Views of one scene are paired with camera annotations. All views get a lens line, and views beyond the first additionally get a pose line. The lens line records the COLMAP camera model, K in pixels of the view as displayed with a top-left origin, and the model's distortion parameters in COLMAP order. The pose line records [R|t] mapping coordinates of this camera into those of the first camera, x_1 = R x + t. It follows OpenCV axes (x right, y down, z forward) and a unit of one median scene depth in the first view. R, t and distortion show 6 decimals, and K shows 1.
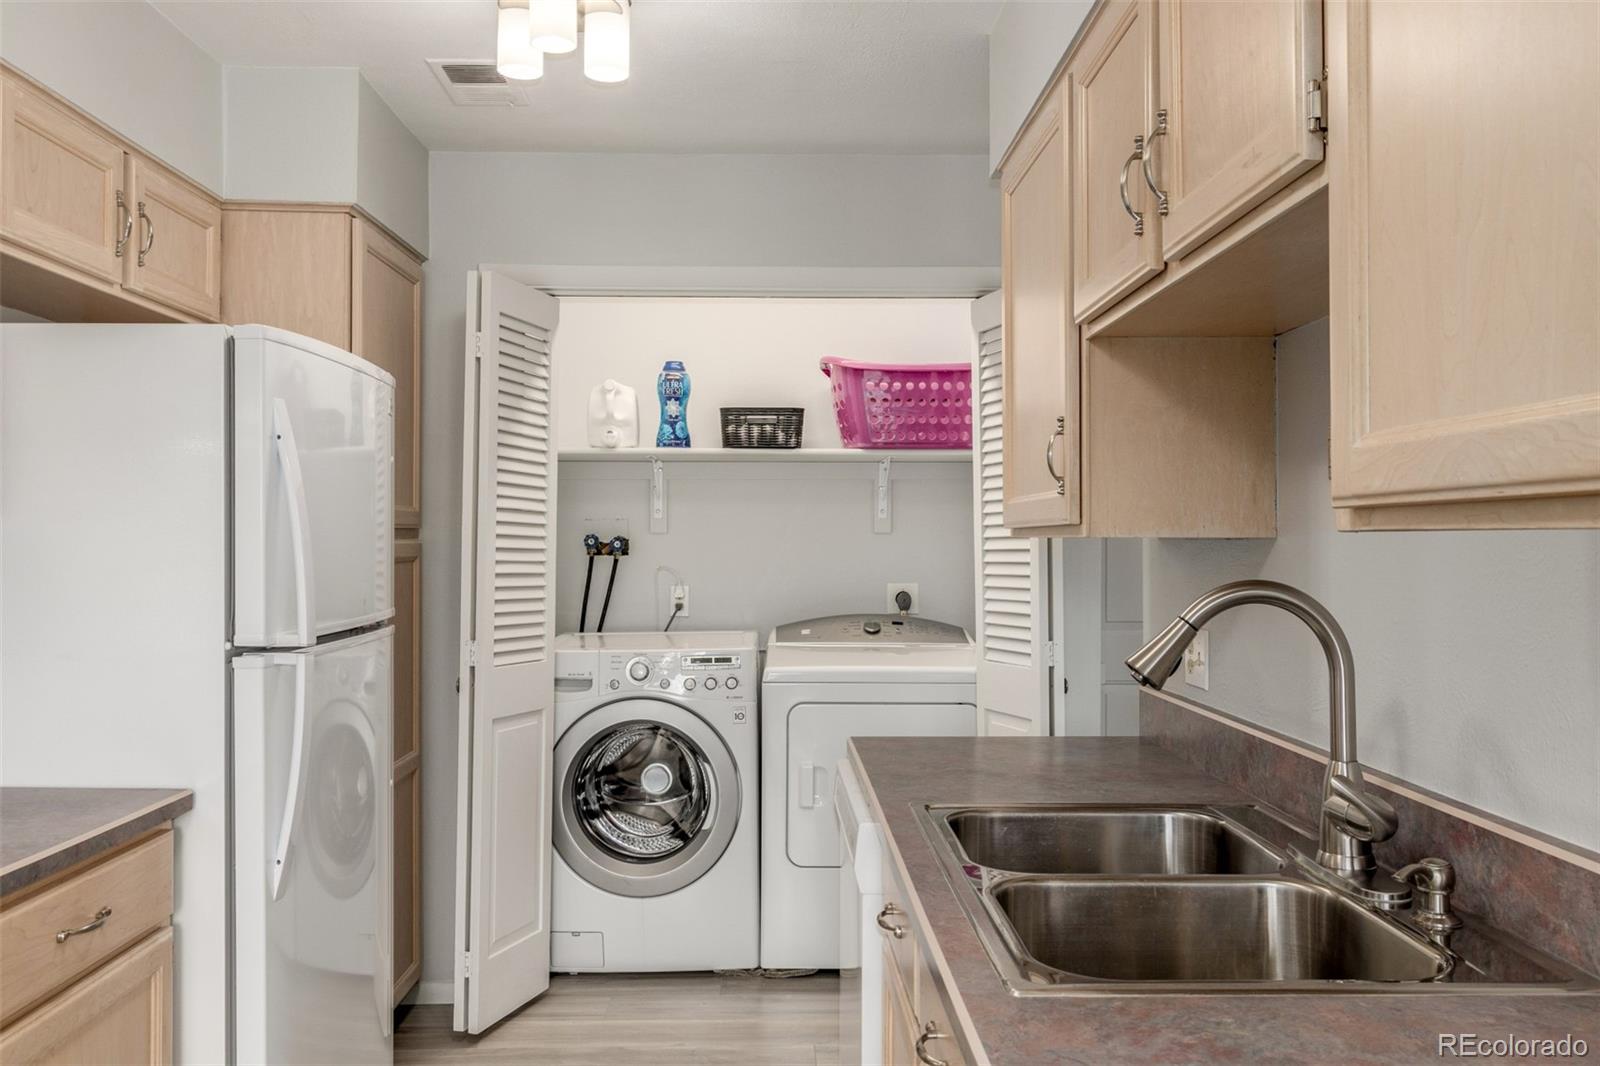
lens RADIAL K [[1260.1, 0, 802.4], [0, 1260.1, 534.3], [0, 0, 1]] dist [-0.007458, -0.013263]
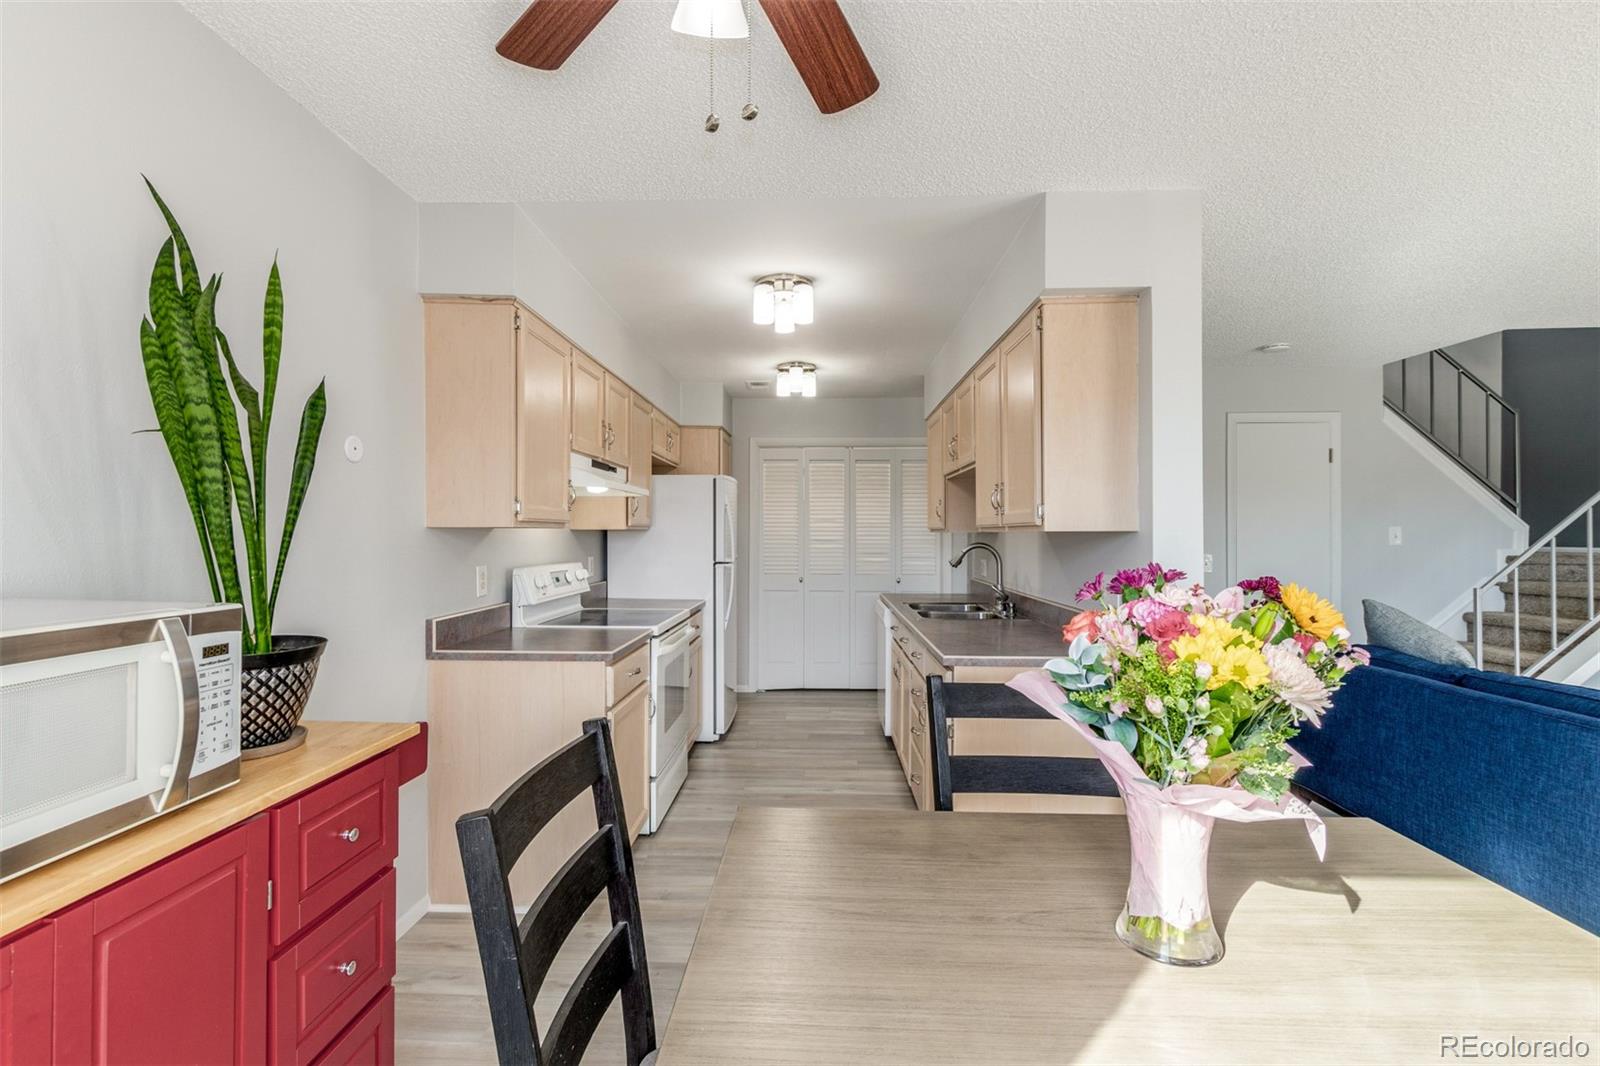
lens RADIAL K [[725.5, 0, 782.6], [0, 725.5, 530.0], [0, 0, 1]] dist [0.027169, -0.001689]
pose [[0.995859, -0.001743, -0.090894, -0.050280], [0.001993, 0.999995, 0.002649, -0.008943], [0.090889, -0.002819, 0.995857, -0.970710]]
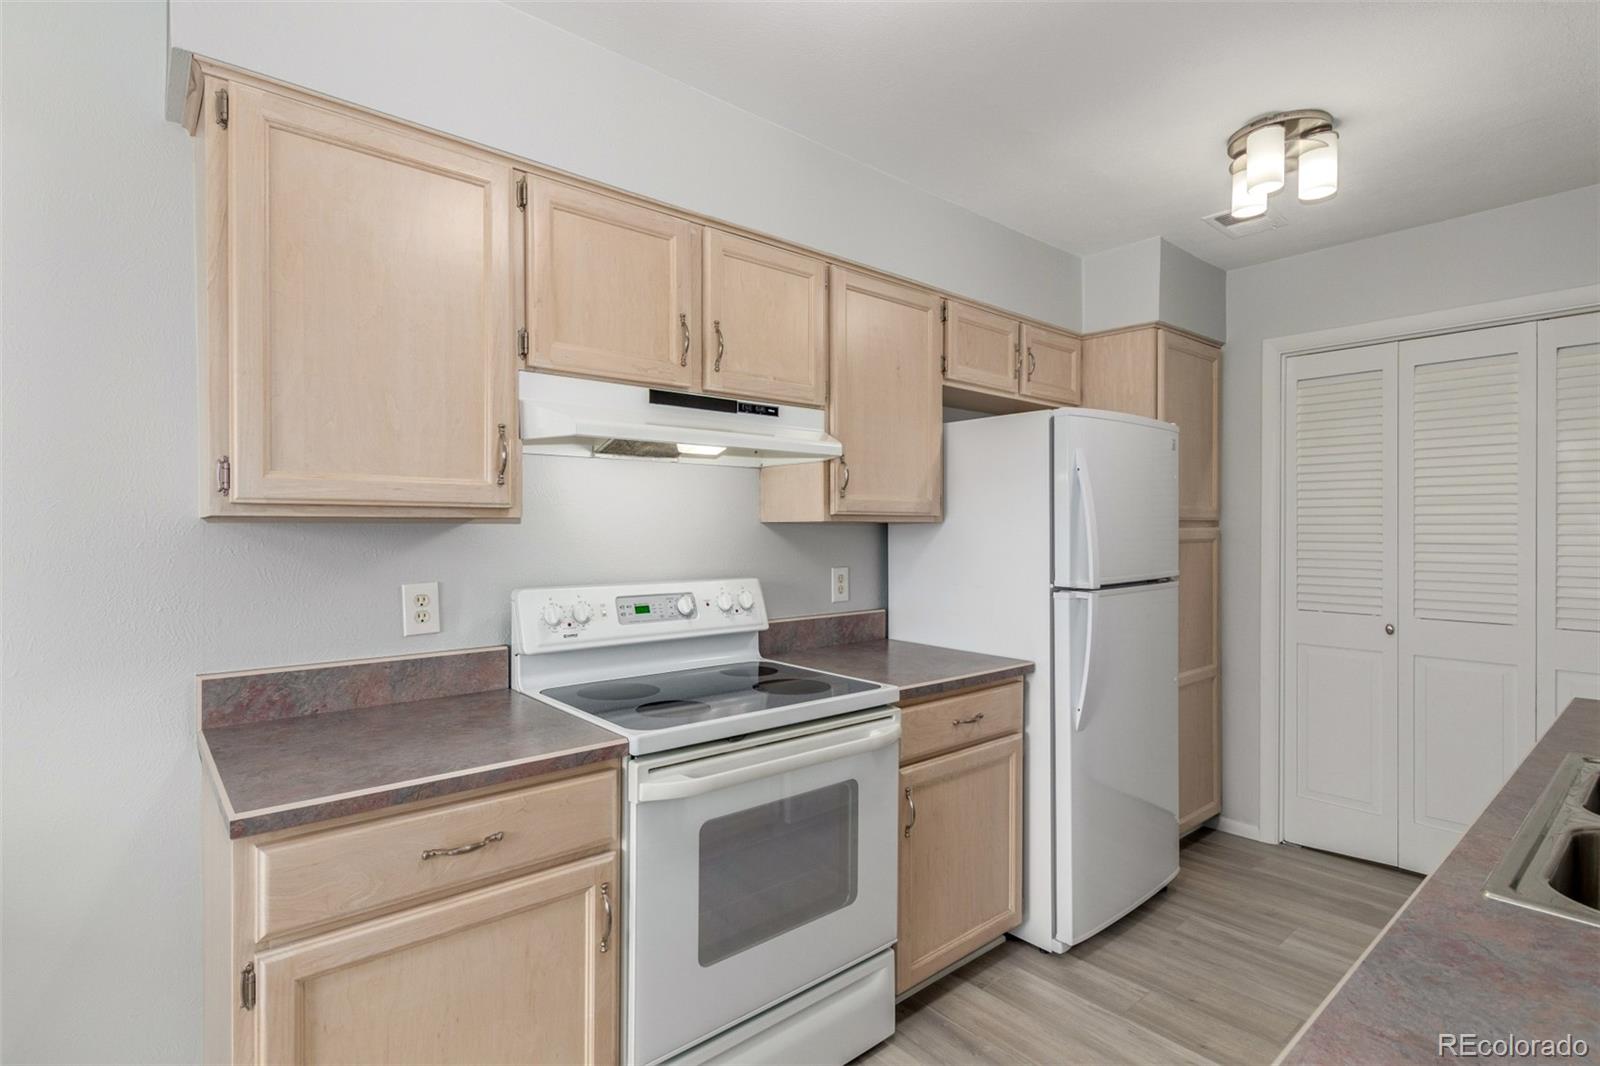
lens RADIAL K [[784.6, 0, 791.5], [0, 784.6, 530.6], [0, 0, 1]] dist [-0.002490, 0.001234]
pose [[0.616890, -0.003563, -0.787041, 0.177503], [0.008086, 0.999966, 0.001811, 0.002934], [0.787008, -0.007481, 0.616898, 0.001380]]
